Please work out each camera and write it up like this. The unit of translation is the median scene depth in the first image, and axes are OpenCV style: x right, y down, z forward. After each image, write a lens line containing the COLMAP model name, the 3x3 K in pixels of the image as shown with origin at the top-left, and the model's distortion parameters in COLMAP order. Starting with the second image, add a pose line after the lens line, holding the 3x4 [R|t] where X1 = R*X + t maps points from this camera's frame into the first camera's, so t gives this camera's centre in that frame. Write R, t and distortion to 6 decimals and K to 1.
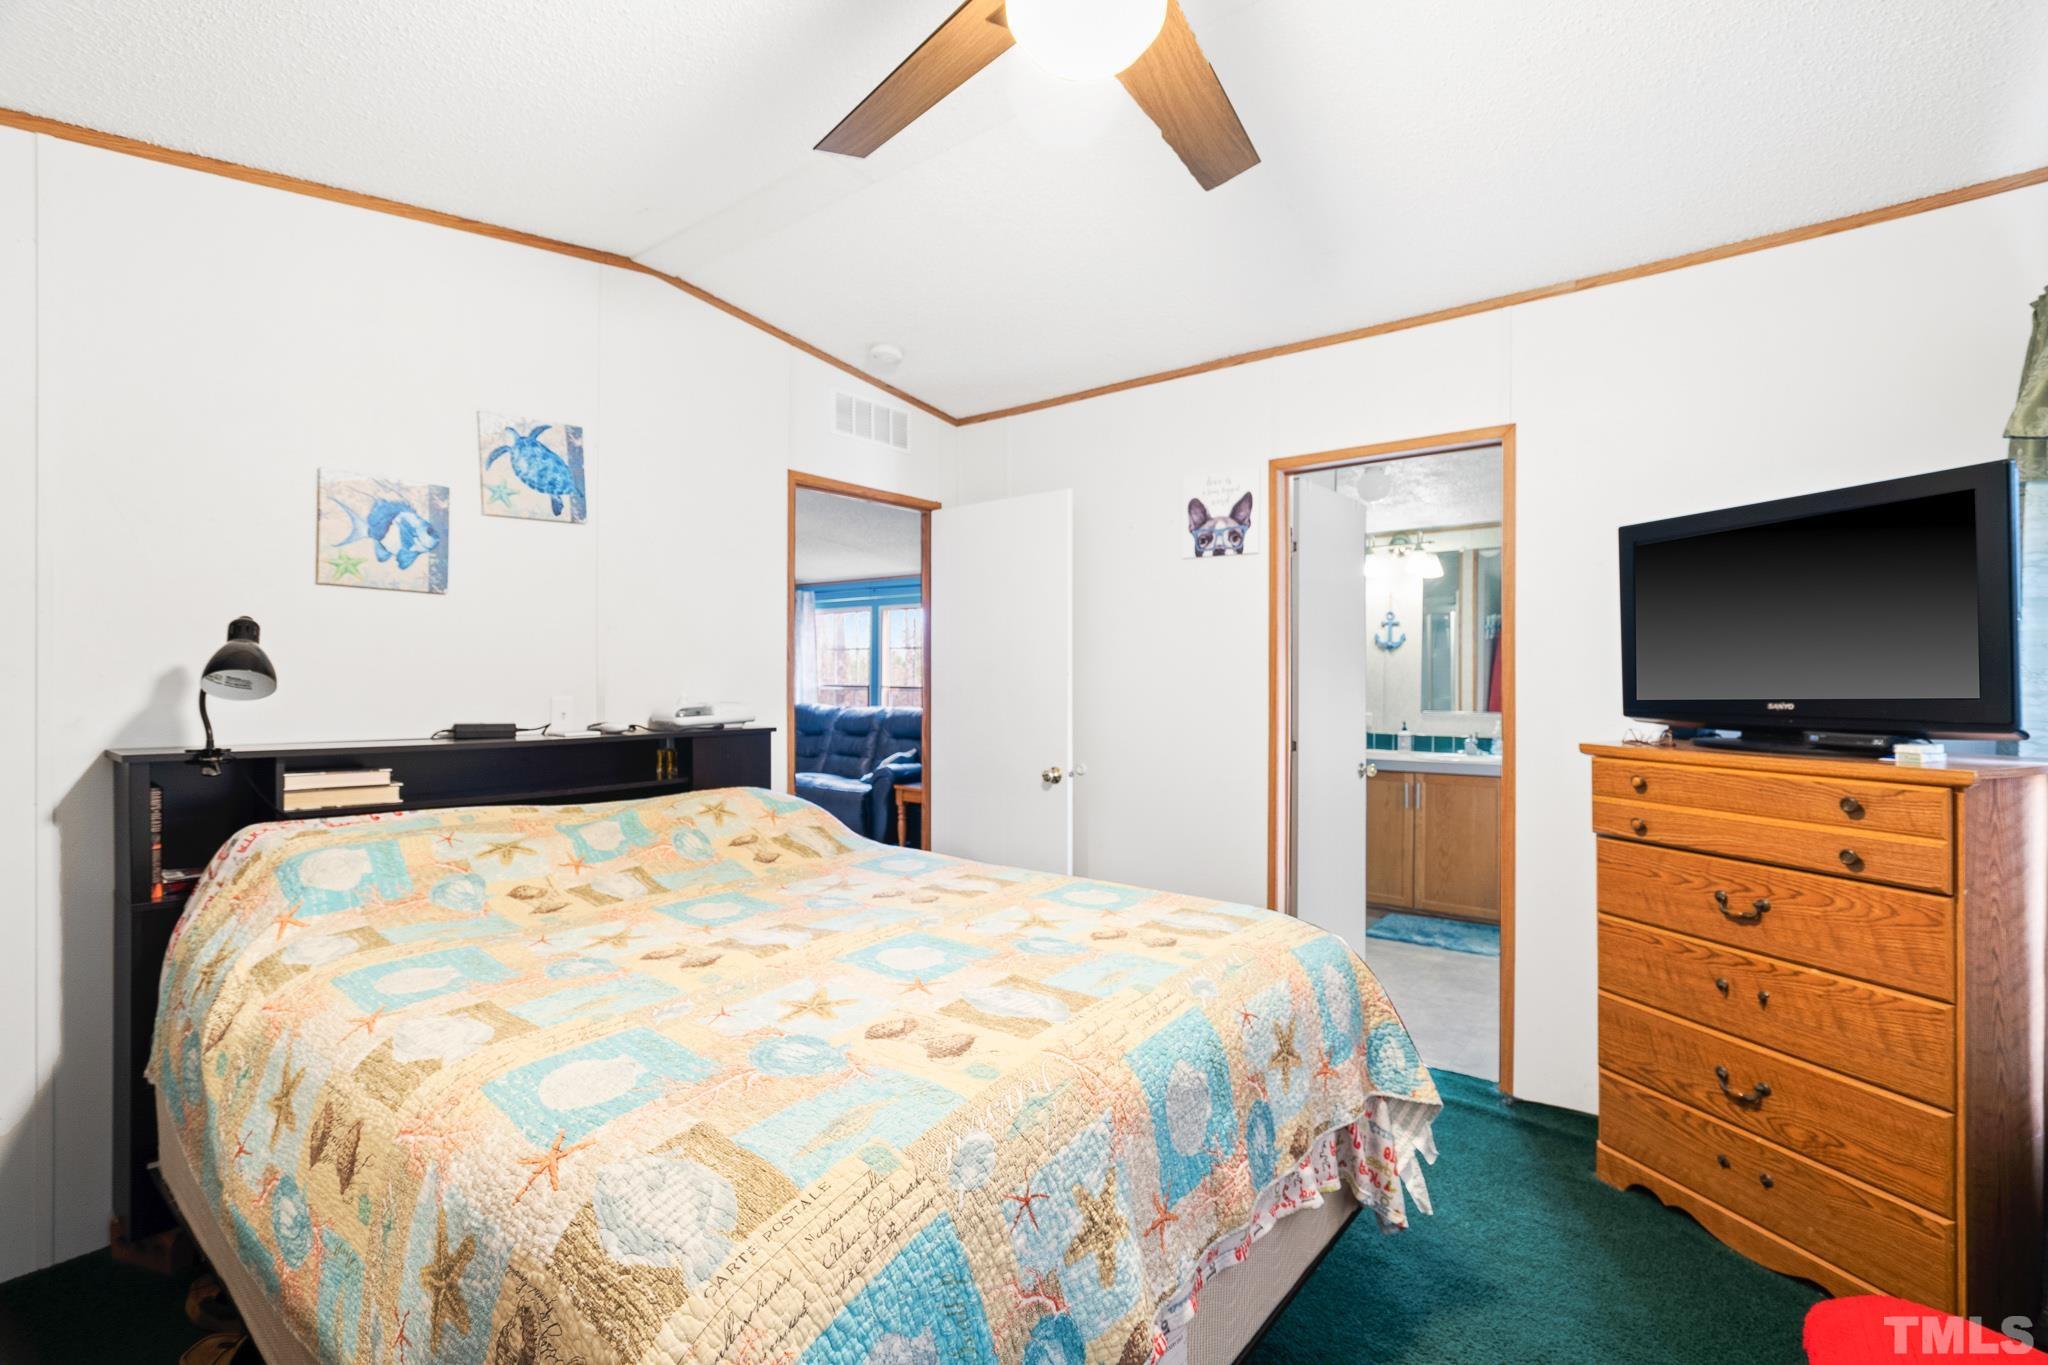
lens RADIAL K [[924.0, 0, 1029.7], [0, 924.0, 684.0], [0, 0, 1]] dist [-0.001759, 0.000215]
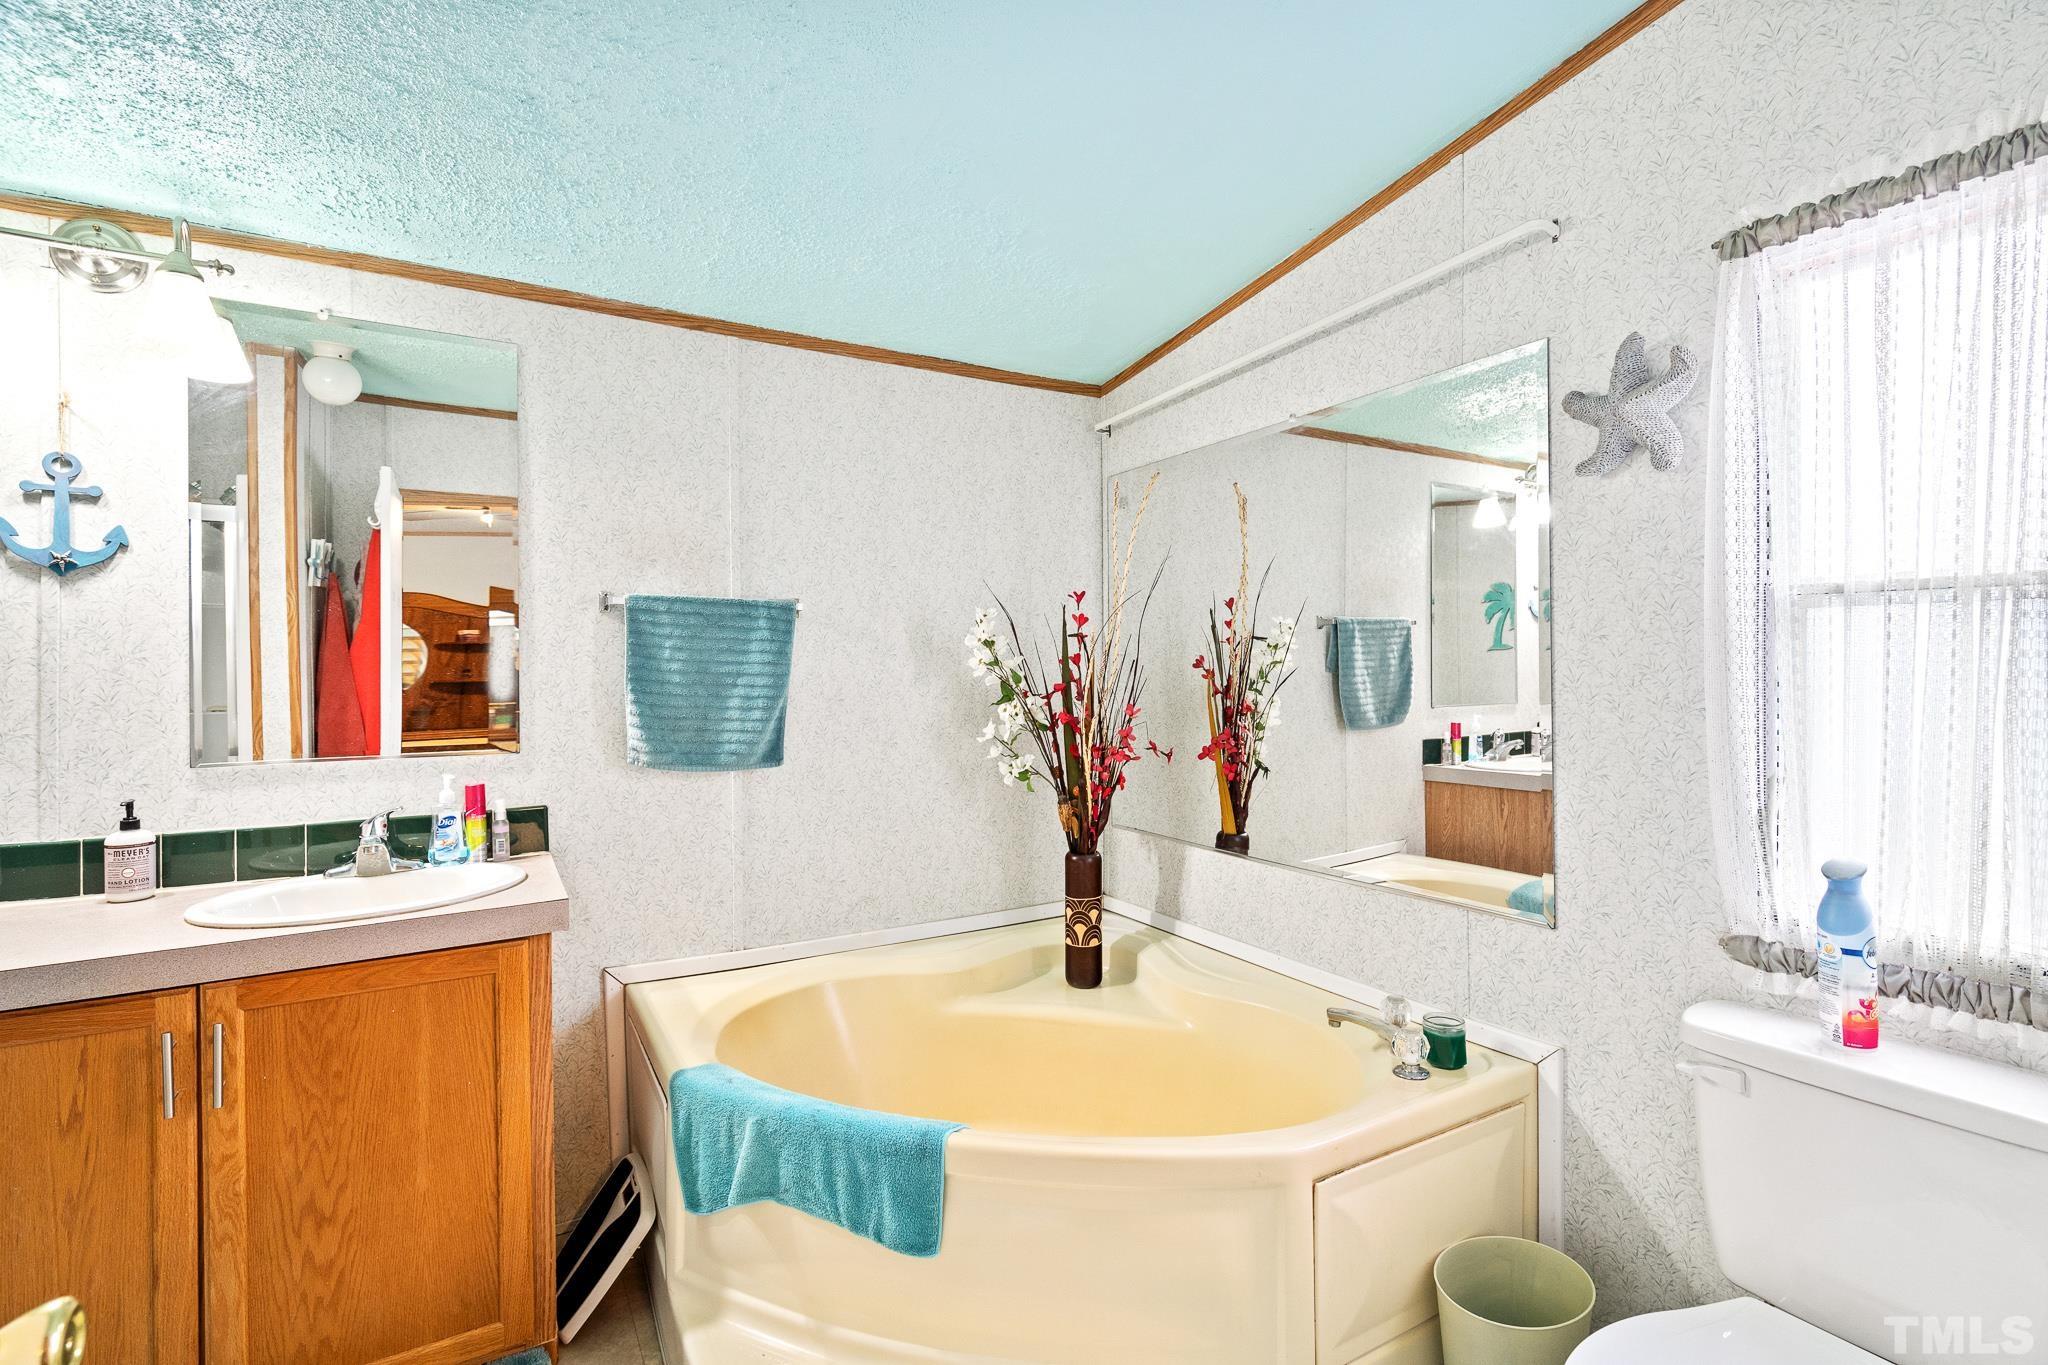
lens RADIAL K [[924.0, 0, 1031.6], [0, 924.0, 682.5], [0, 0, 1]] dist [-0.001759, 0.000215]
pose [[0.352764, -0.014055, 0.935607, 0.215866], [0.002958, 0.999899, 0.013905, -0.003692], [-0.935708, -0.002138, 0.352770, 0.591266]]
